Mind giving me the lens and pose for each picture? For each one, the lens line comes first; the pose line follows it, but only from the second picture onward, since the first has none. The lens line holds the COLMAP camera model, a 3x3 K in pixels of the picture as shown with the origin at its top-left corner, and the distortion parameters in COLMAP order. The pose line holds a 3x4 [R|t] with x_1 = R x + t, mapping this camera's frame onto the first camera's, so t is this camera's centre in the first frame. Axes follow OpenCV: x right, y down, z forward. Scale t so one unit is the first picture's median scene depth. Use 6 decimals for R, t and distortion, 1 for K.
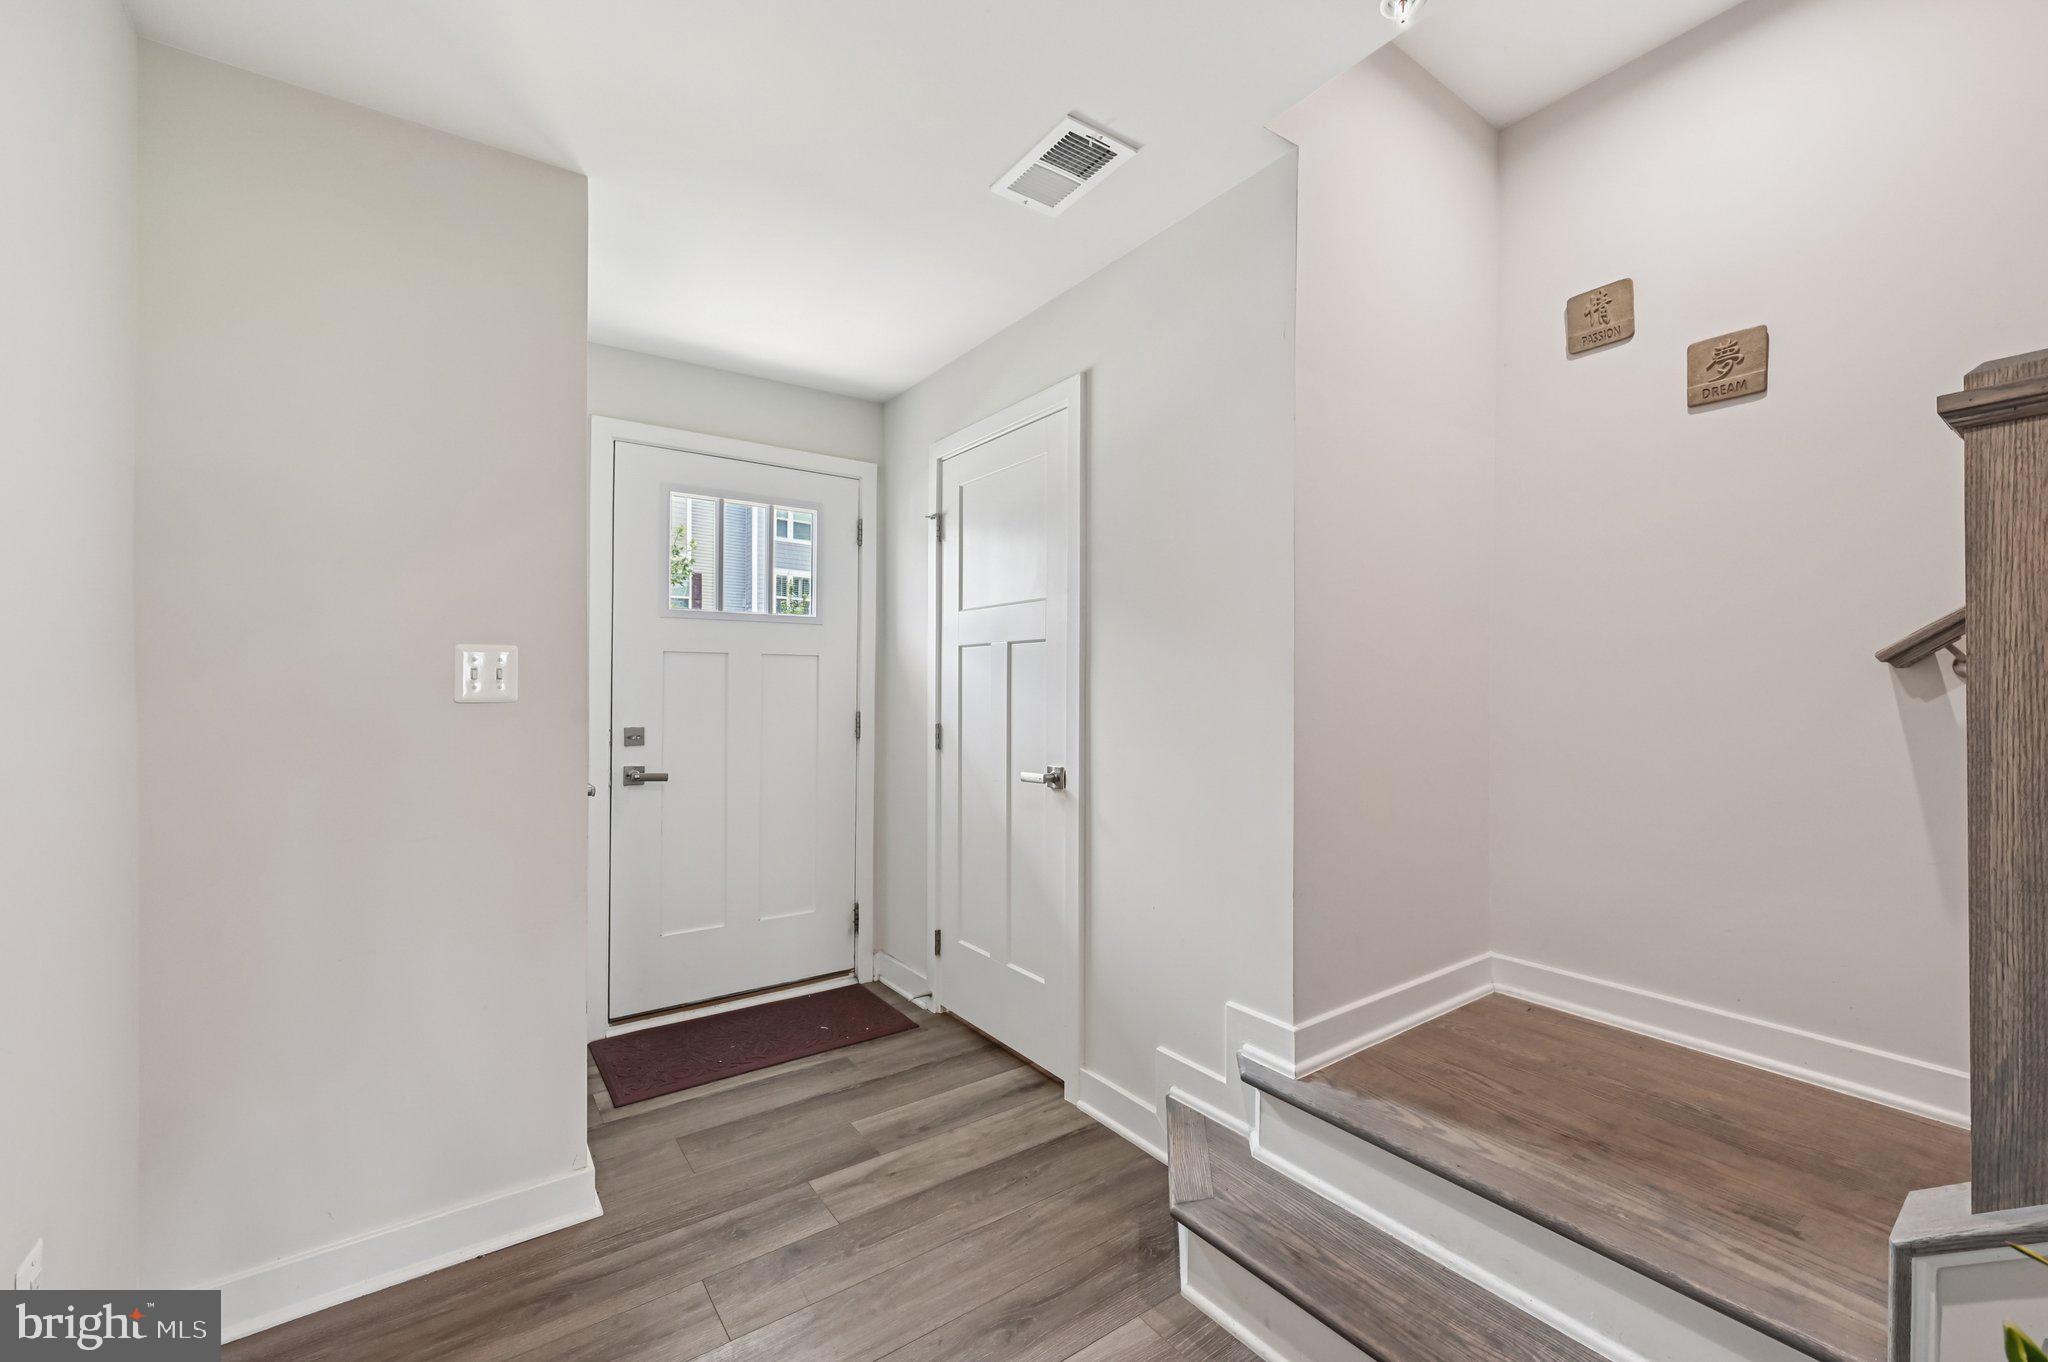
lens RADIAL K [[820.9, 0, 1022.6], [0, 820.9, 693.4], [0, 0, 1]] dist [-0.003274, 0.000884]
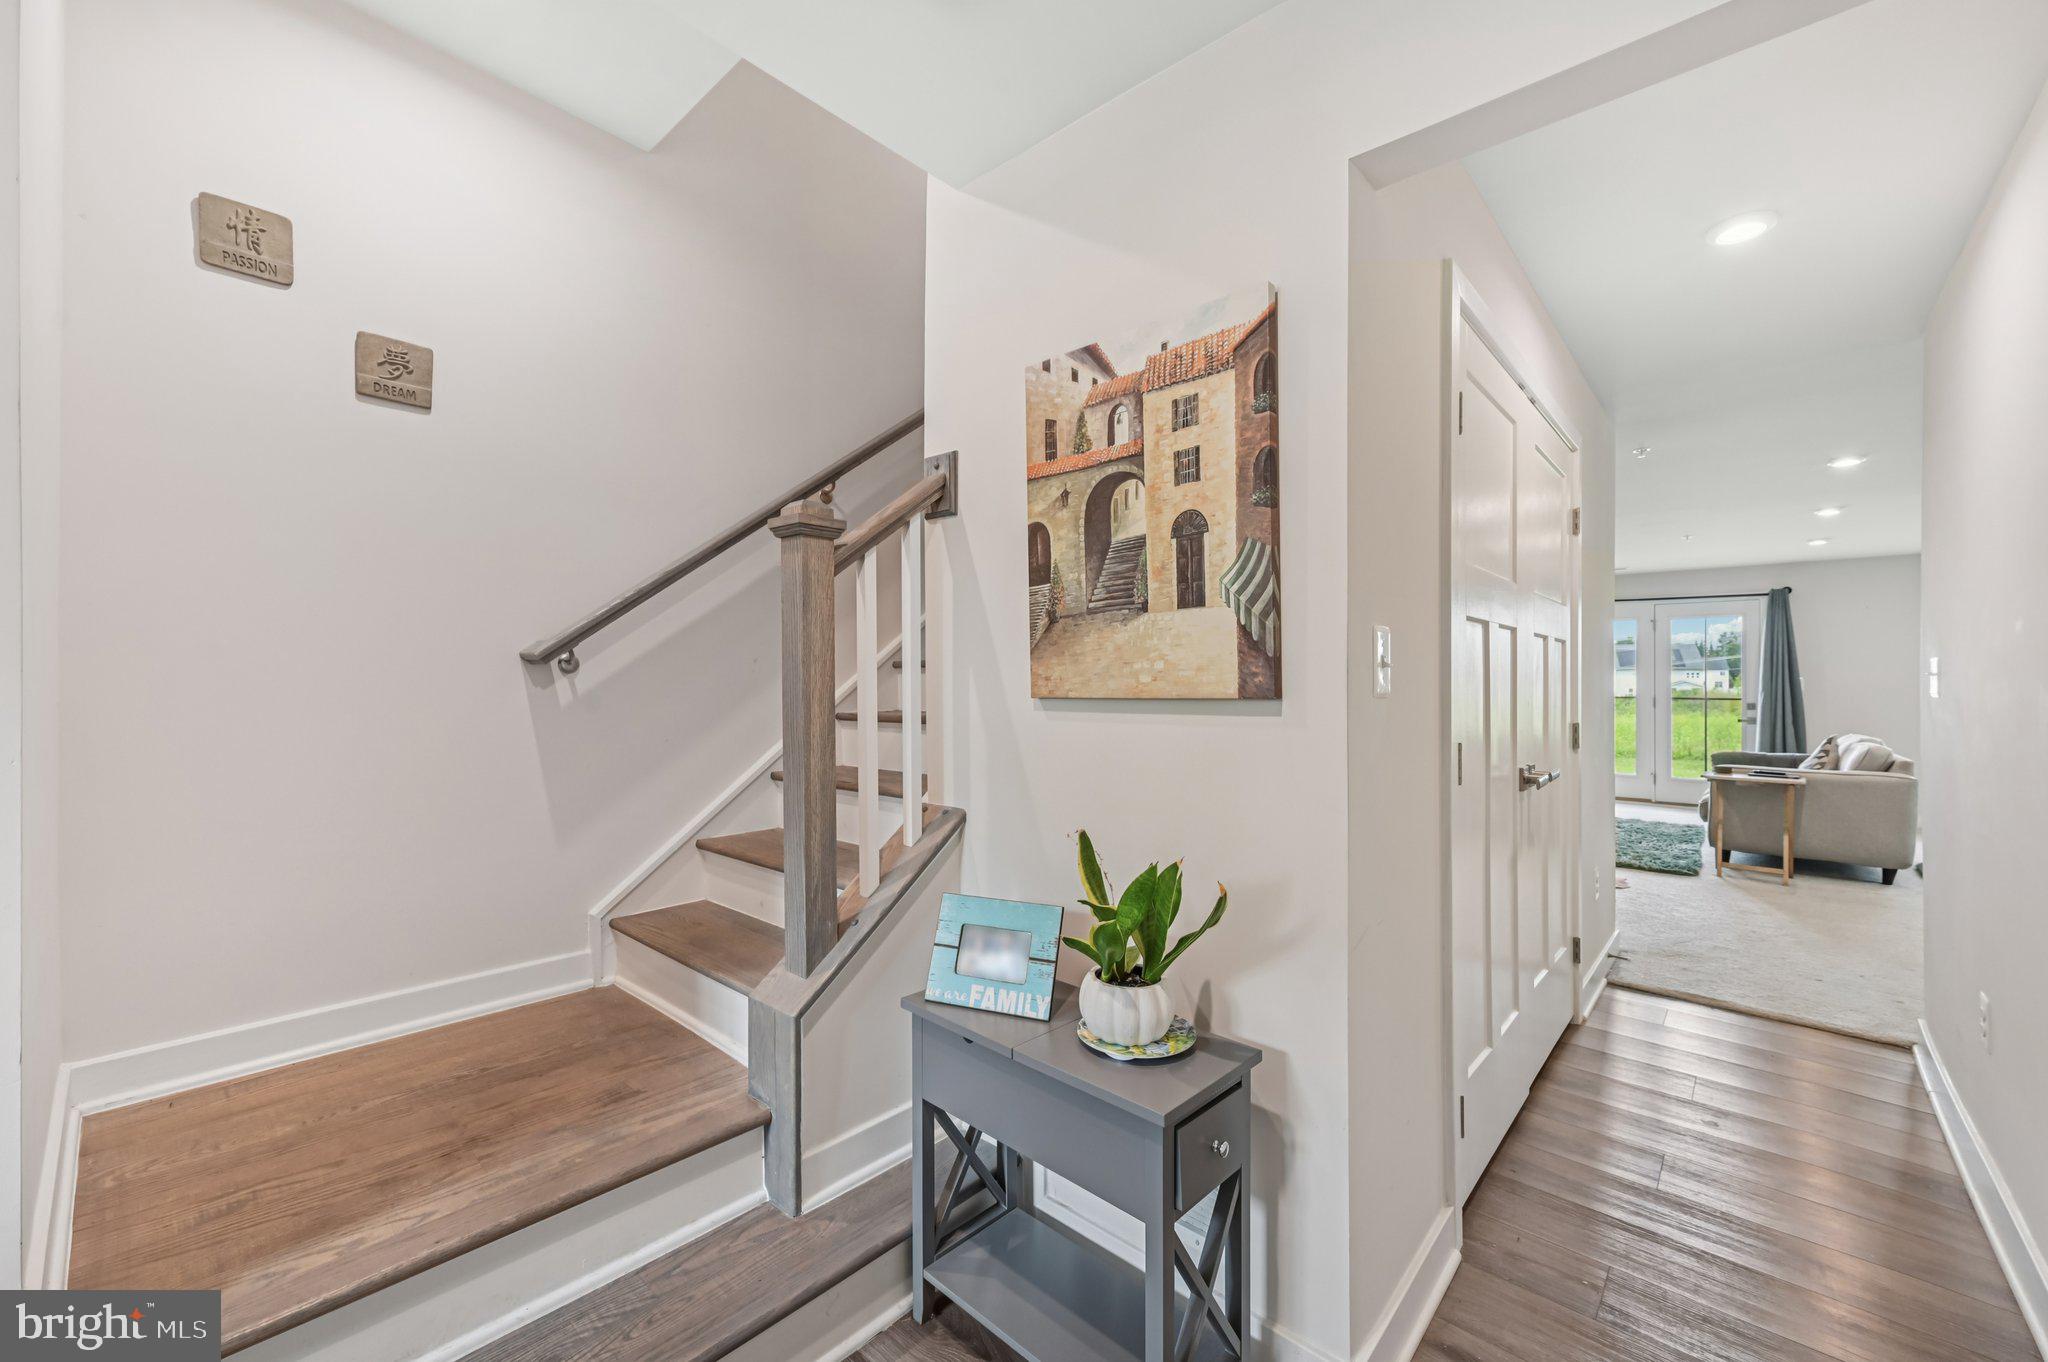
lens RADIAL K [[820.9, 0, 1023.6], [0, 820.9, 676.4], [0, 0, 1]] dist [-0.003274, 0.000884]
pose [[-0.206717, 0.007467, 0.978372, -0.373102], [0.002917, 0.999971, -0.007015, -0.000682], [-0.978396, 0.001404, -0.206733, 0.508746]]
